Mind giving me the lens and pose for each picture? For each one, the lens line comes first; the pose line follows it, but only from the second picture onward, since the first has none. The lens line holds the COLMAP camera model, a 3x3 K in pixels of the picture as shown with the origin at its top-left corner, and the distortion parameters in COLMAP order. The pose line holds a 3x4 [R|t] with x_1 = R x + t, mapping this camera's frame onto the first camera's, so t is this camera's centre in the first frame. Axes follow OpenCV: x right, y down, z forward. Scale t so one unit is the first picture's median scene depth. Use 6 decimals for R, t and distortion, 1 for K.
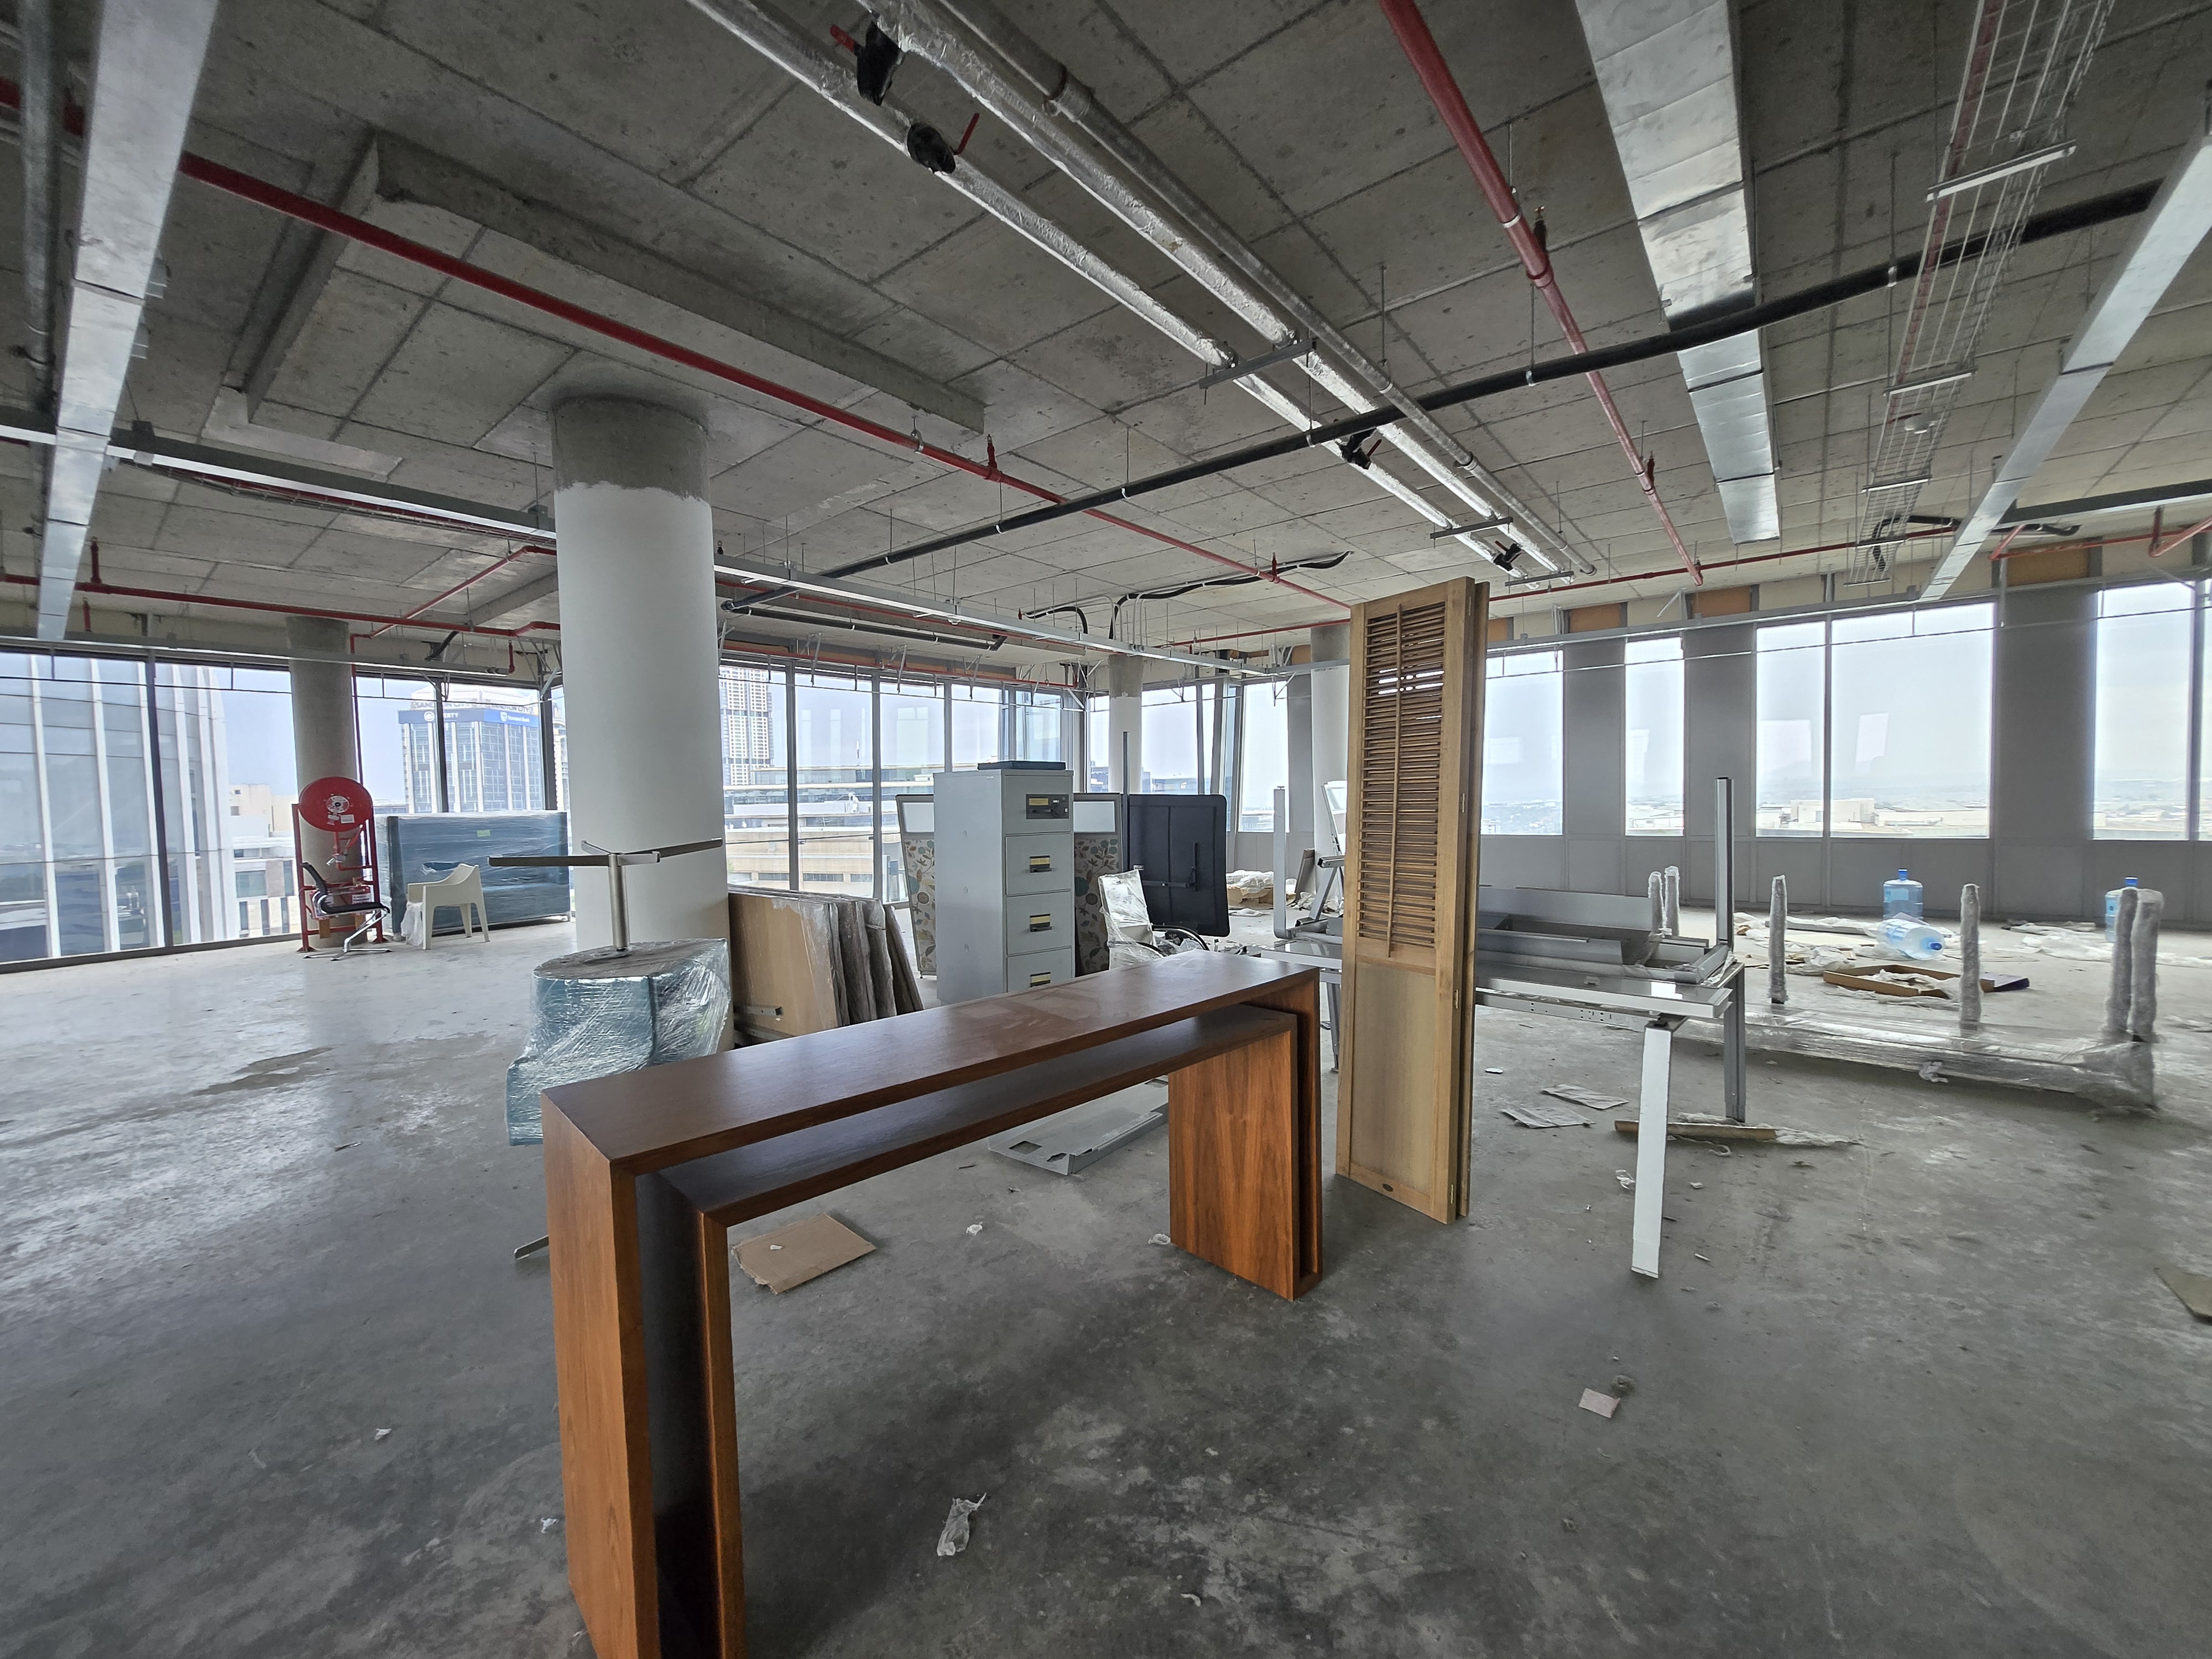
lens RADIAL K [[870.1, 0, 1100.1], [0, 870.1, 830.6], [0, 0, 1]] dist [0.000356, 0.001454]
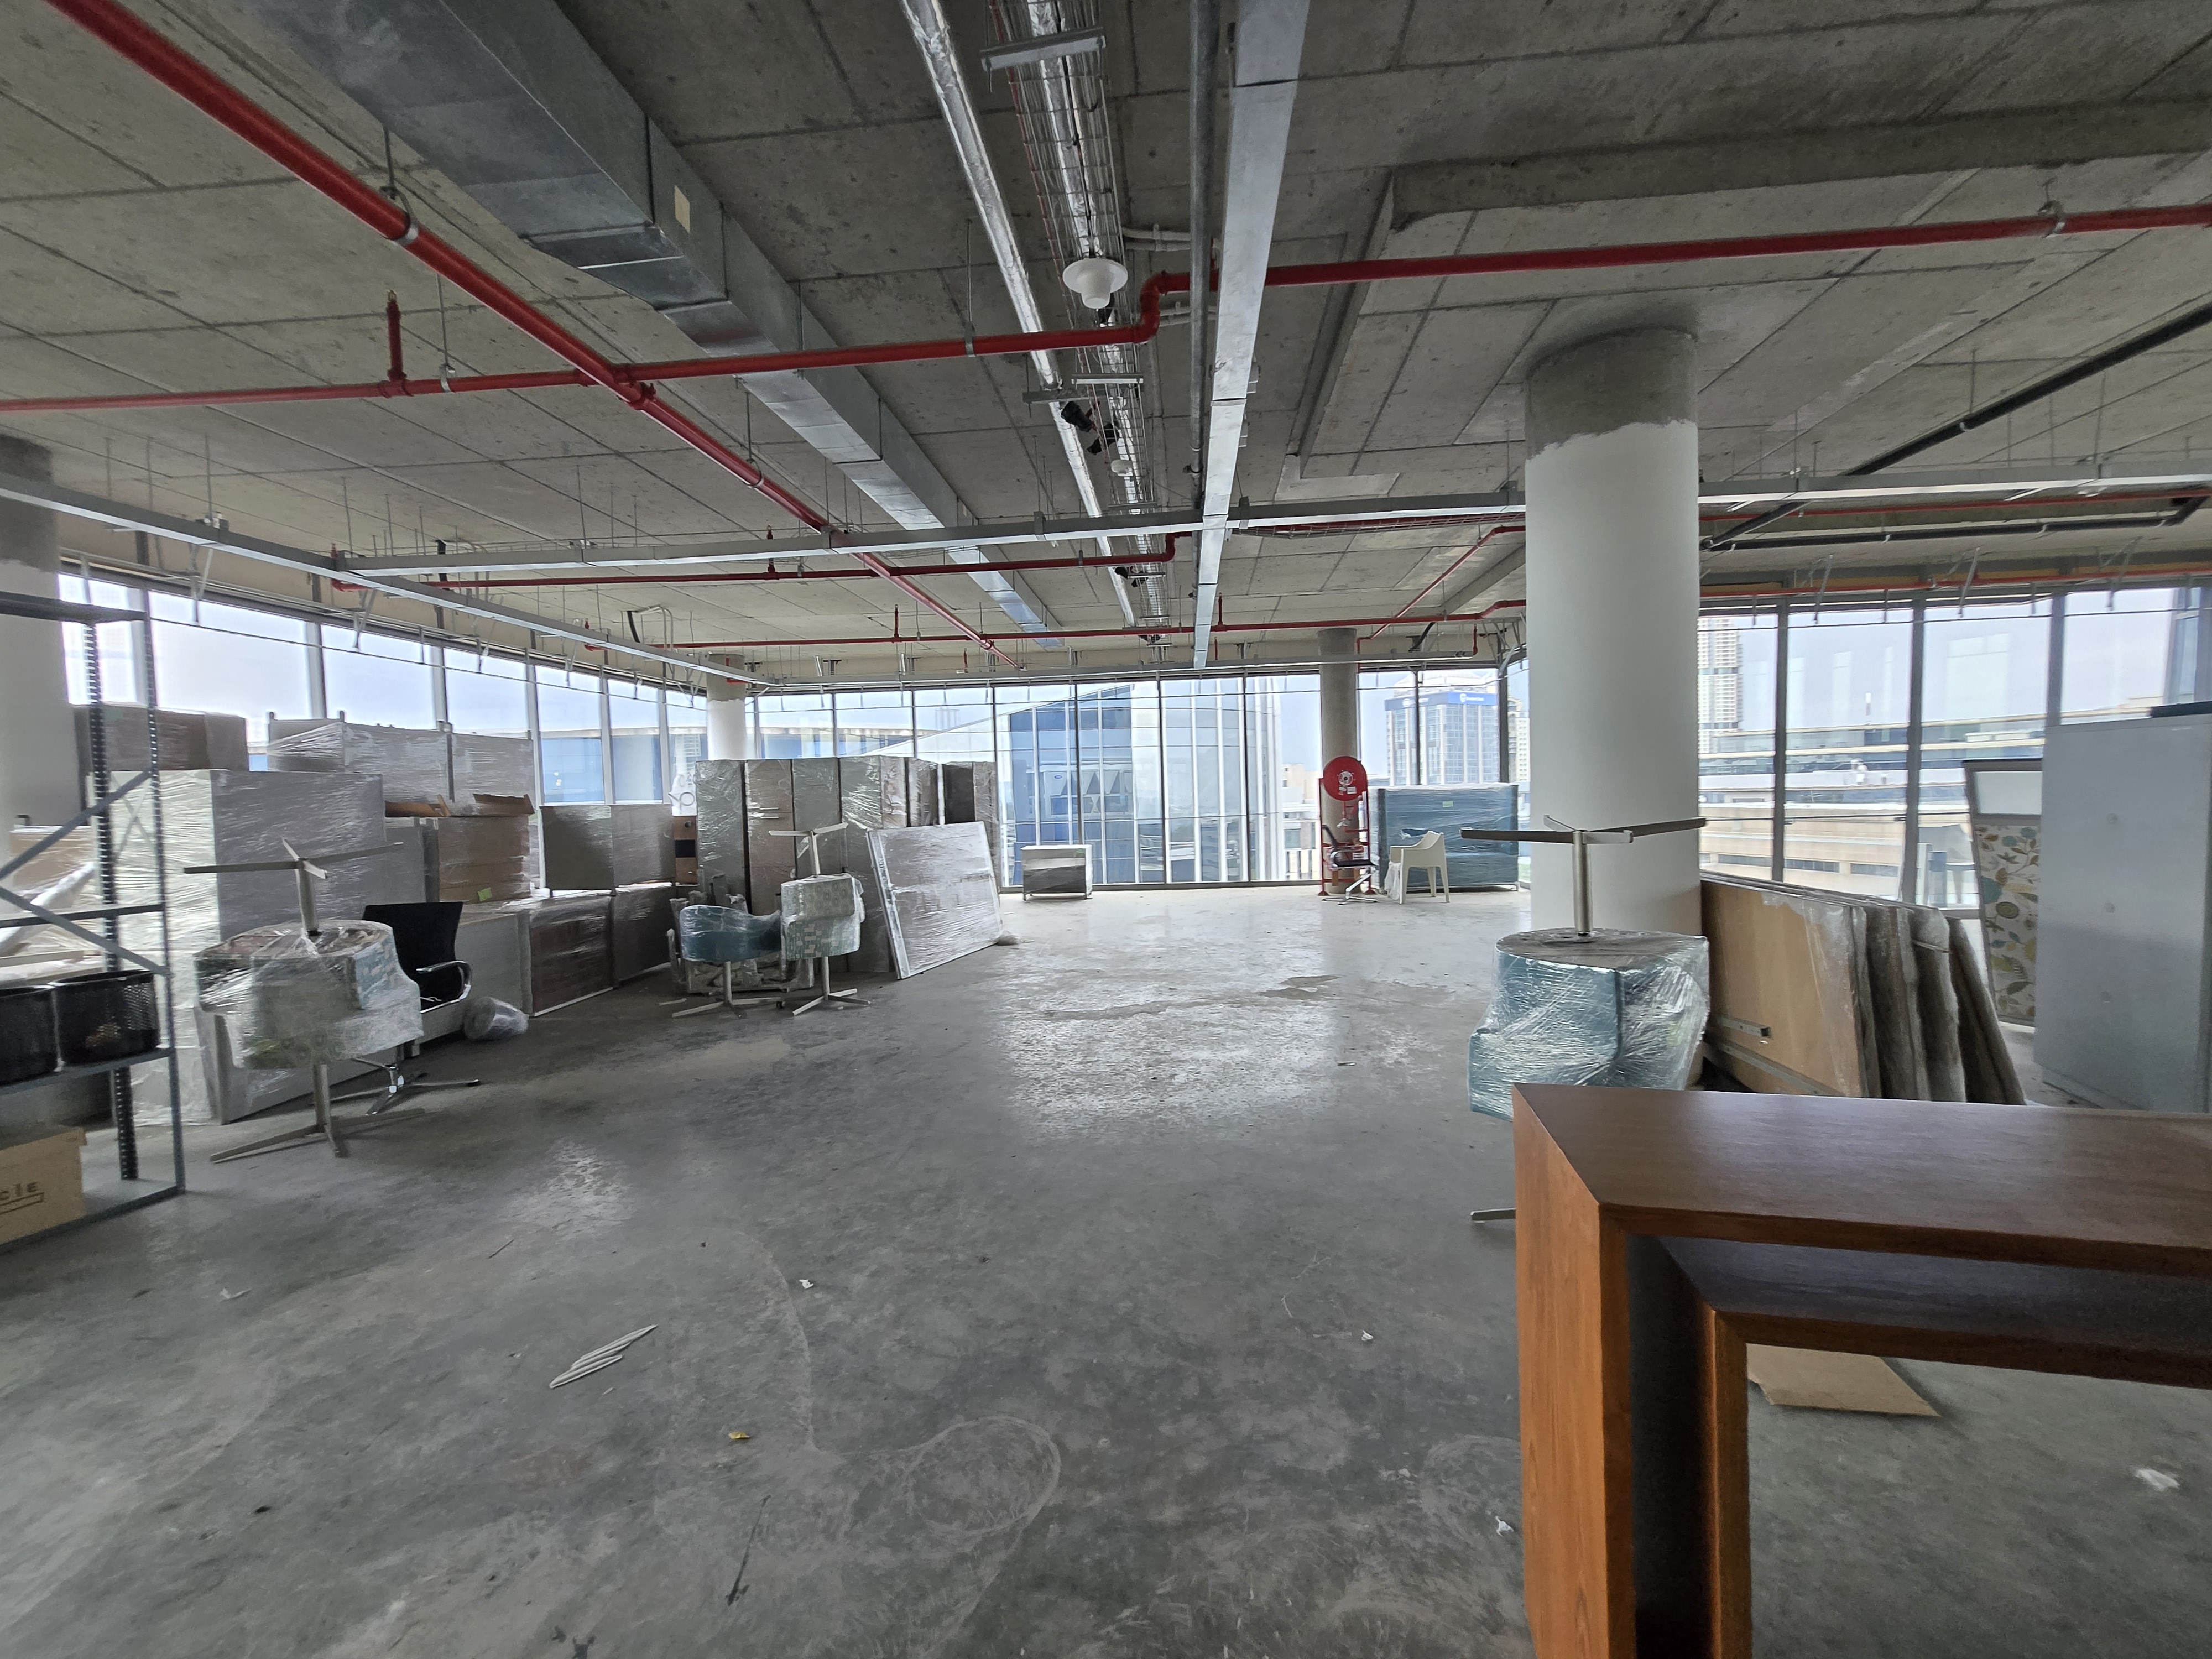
lens RADIAL K [[881.4, 0, 1109.0], [0, 881.4, 823.9], [0, 0, 1]] dist [0.000947, 0.000461]
pose [[0.557901, 0.036875, -0.829088, -0.040166], [-0.017545, 0.999313, 0.032639, -0.001389], [0.829722, -0.003663, 0.558165, 0.040640]]
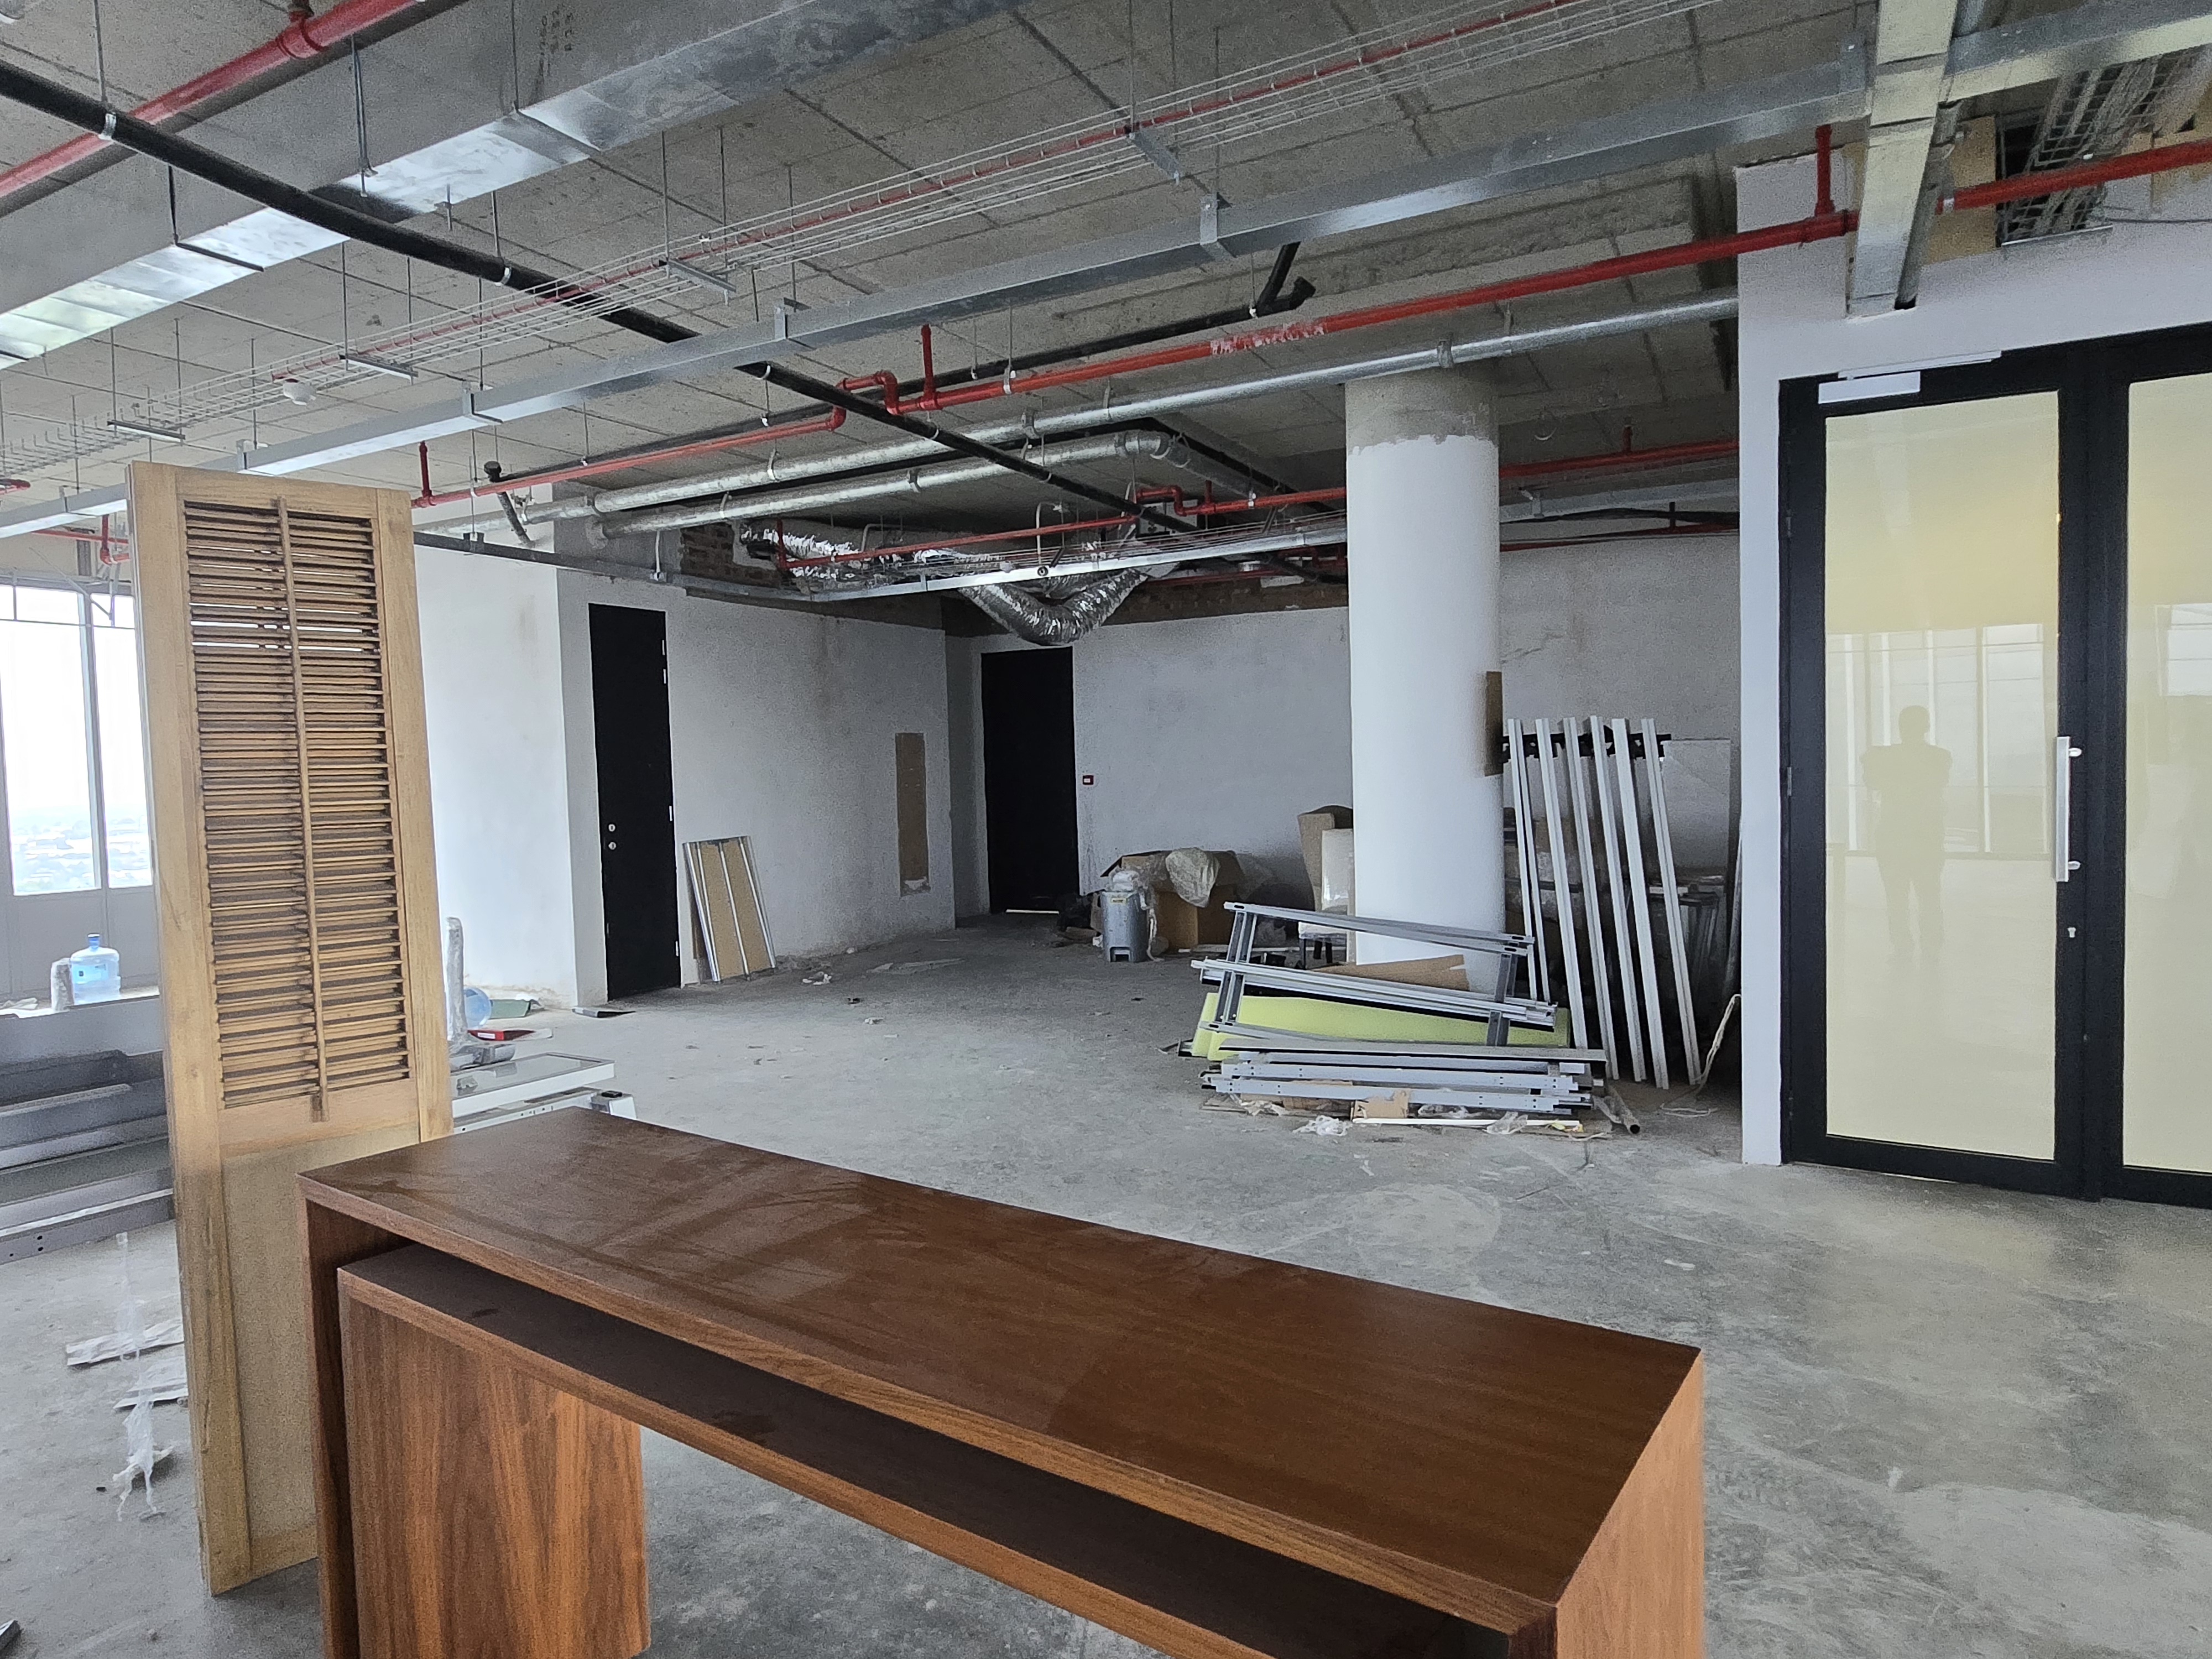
lens RADIAL K [[1326.6, 0, 1060.5], [0, 1326.6, 828.7], [0, 0, 1]] dist [0.000284, 0.001261]
pose [[-0.160279, -0.012521, 0.986992, -0.430506], [0.074683, 0.996899, 0.024775, -0.020690], [-0.984242, 0.077683, -0.158847, 0.476138]]
